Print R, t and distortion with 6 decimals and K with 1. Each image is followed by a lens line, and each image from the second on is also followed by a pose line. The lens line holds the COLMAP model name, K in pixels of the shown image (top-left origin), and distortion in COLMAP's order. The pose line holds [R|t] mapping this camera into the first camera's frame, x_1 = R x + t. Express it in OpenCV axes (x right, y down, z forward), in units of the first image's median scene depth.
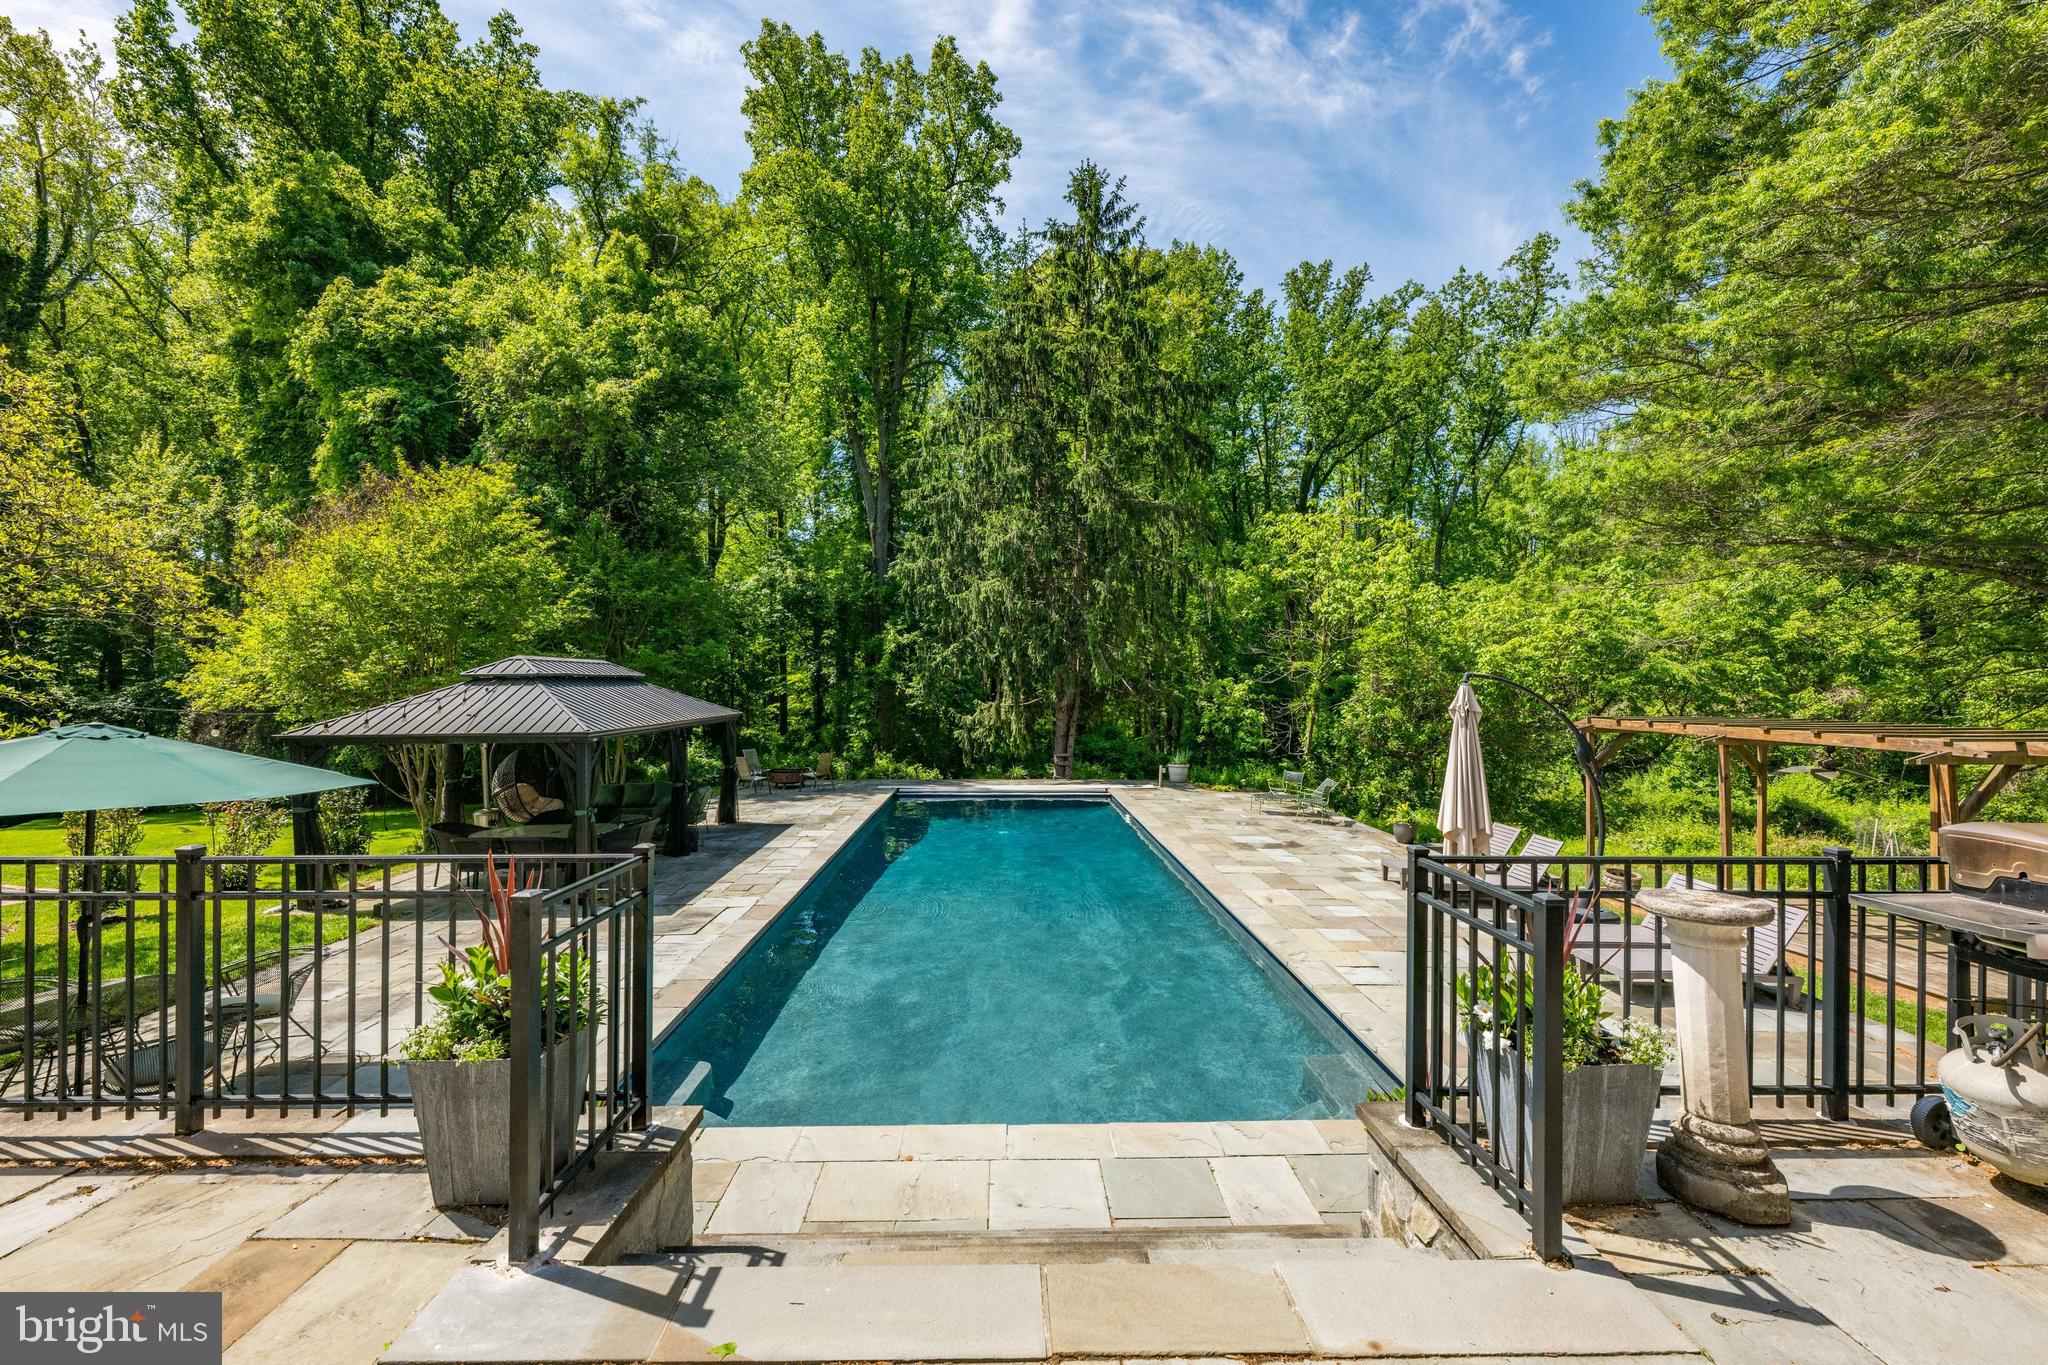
lens RADIAL K [[813.0, 0, 1016.9], [0, 813.0, 685.1], [0, 0, 1]] dist [-0.000938, 0.000334]
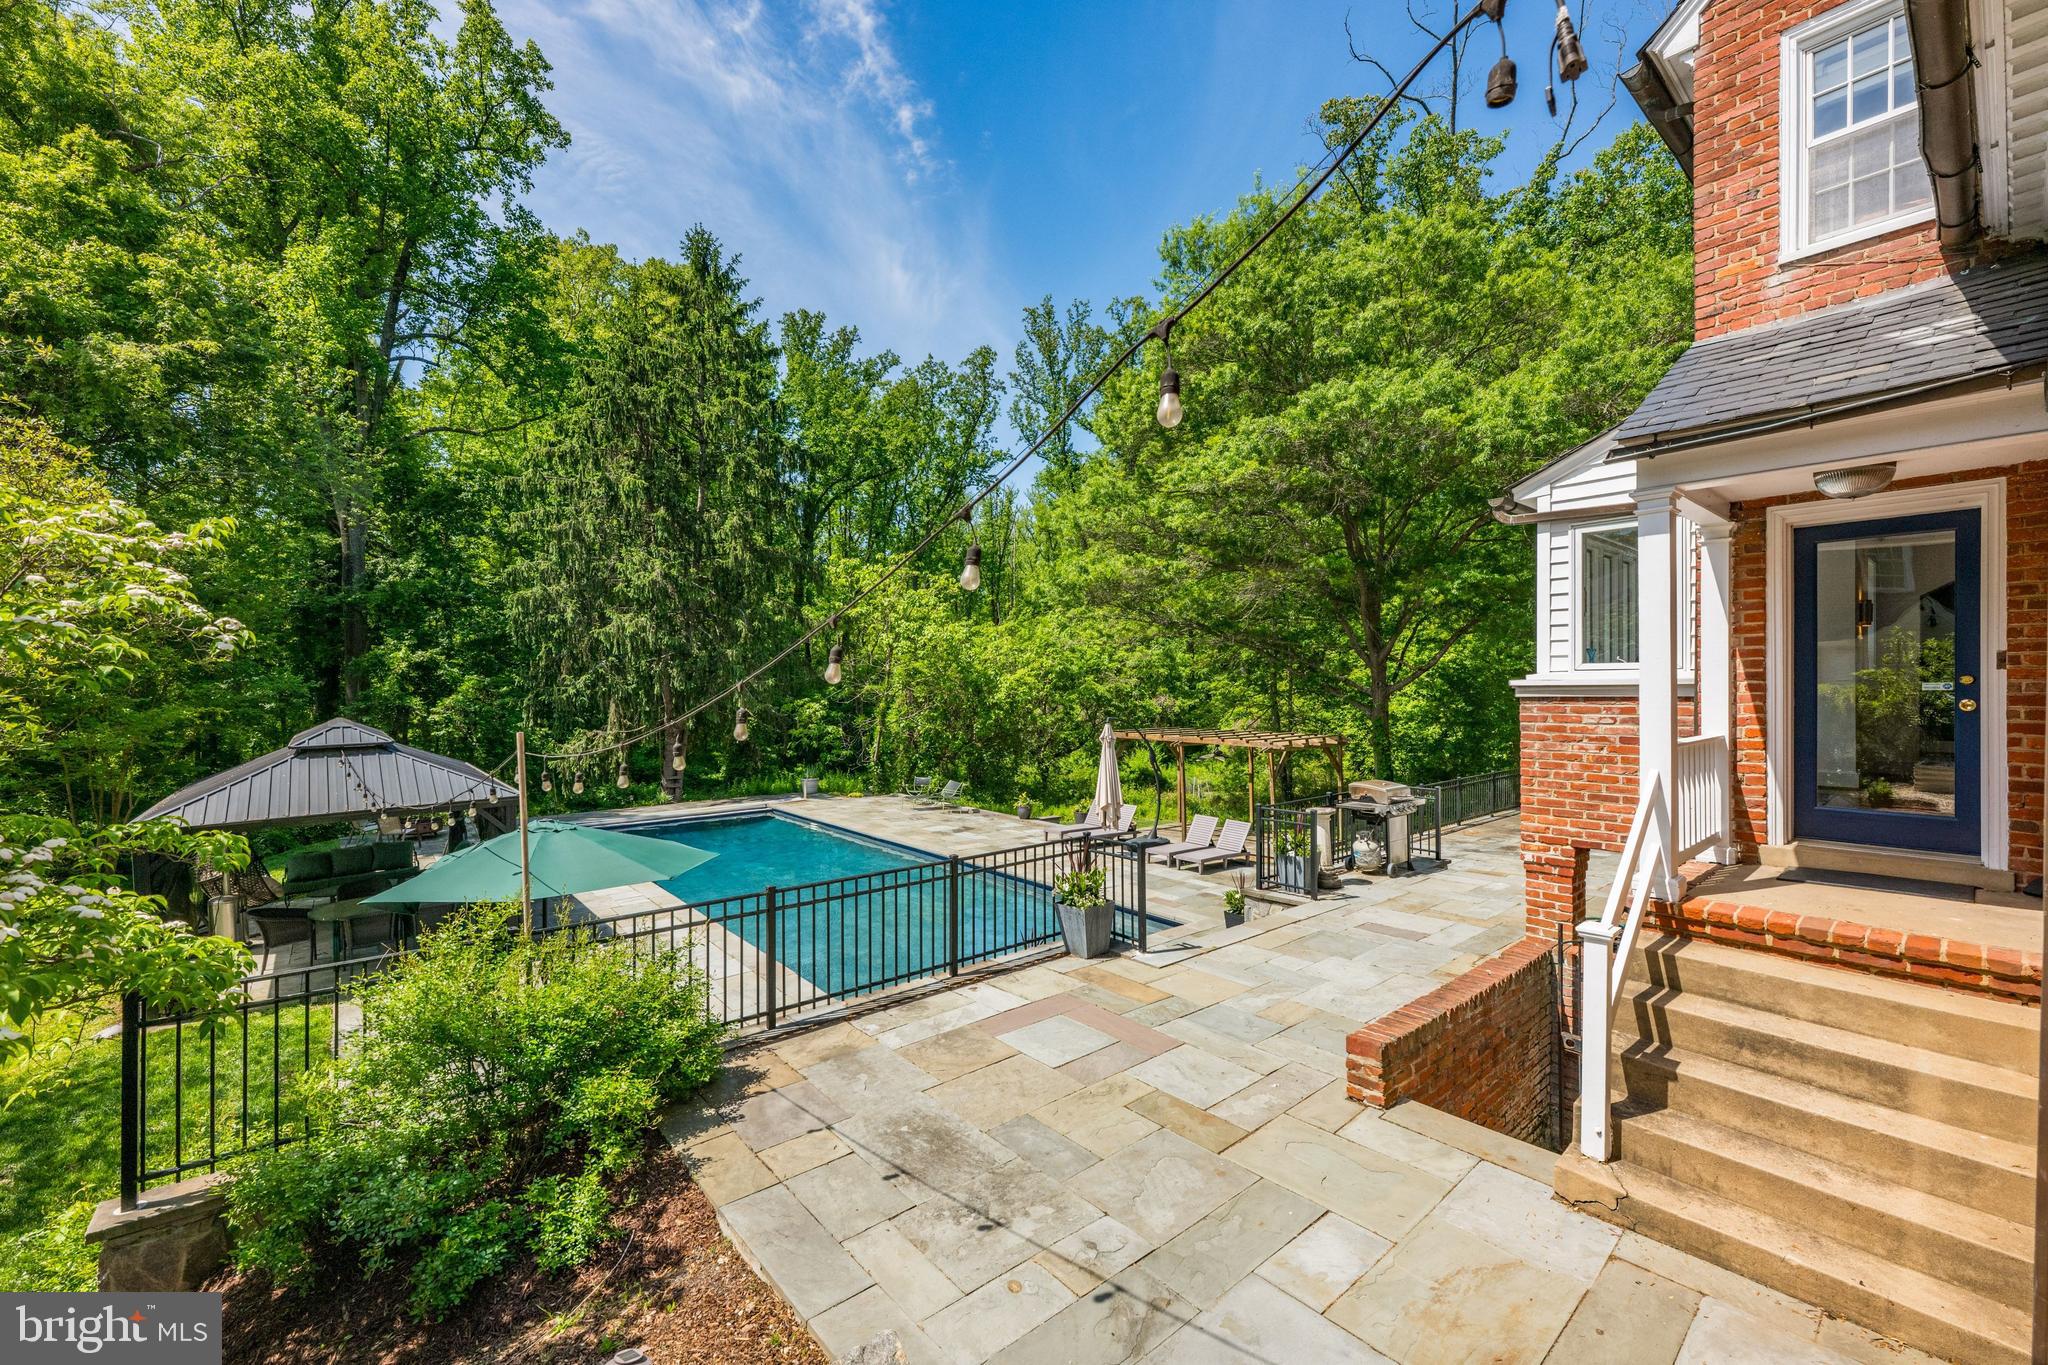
lens RADIAL K [[813.0, 0, 1022.3], [0, 813.0, 687.4], [0, 0, 1]] dist [-0.000938, 0.000334]
pose [[0.784132, -0.011218, 0.620492, -0.269204], [0.009935, 0.999935, 0.005522, -0.035525], [-0.620514, 0.001835, 0.784193, -0.115219]]
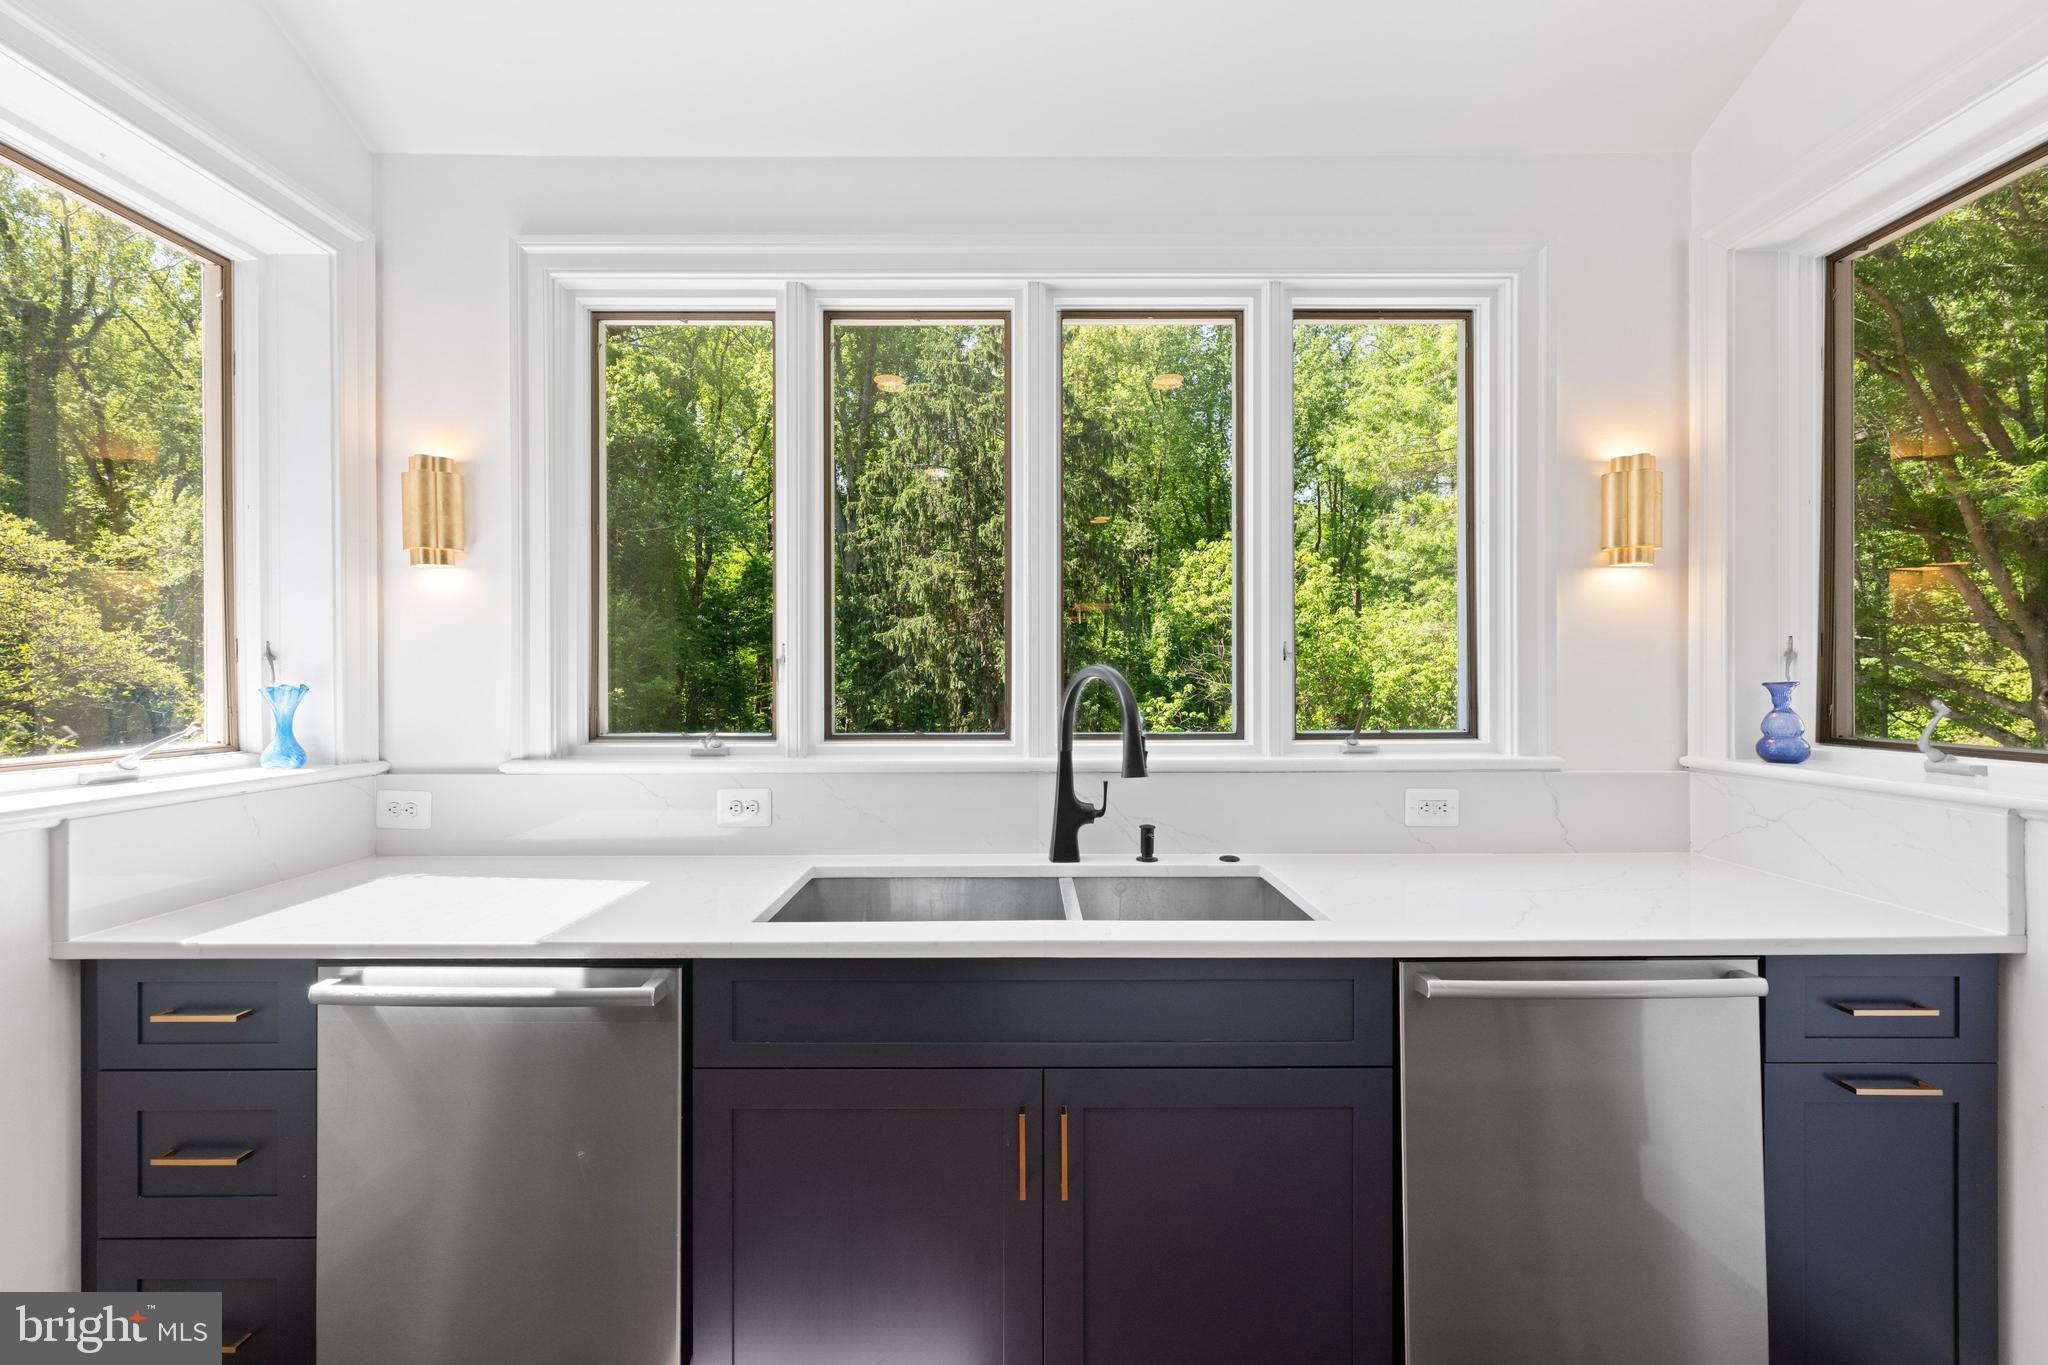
lens RADIAL K [[813.0, 0, 1017.0], [0, 813.0, 678.1], [0, 0, 1]] dist [-0.000938, 0.000334]
pose [[0.999848, -0.006730, -0.016073, 0.114323], [0.006745, 0.999977, 0.000895, -0.045570], [0.016067, -0.001003, 0.999870, -0.089967]]
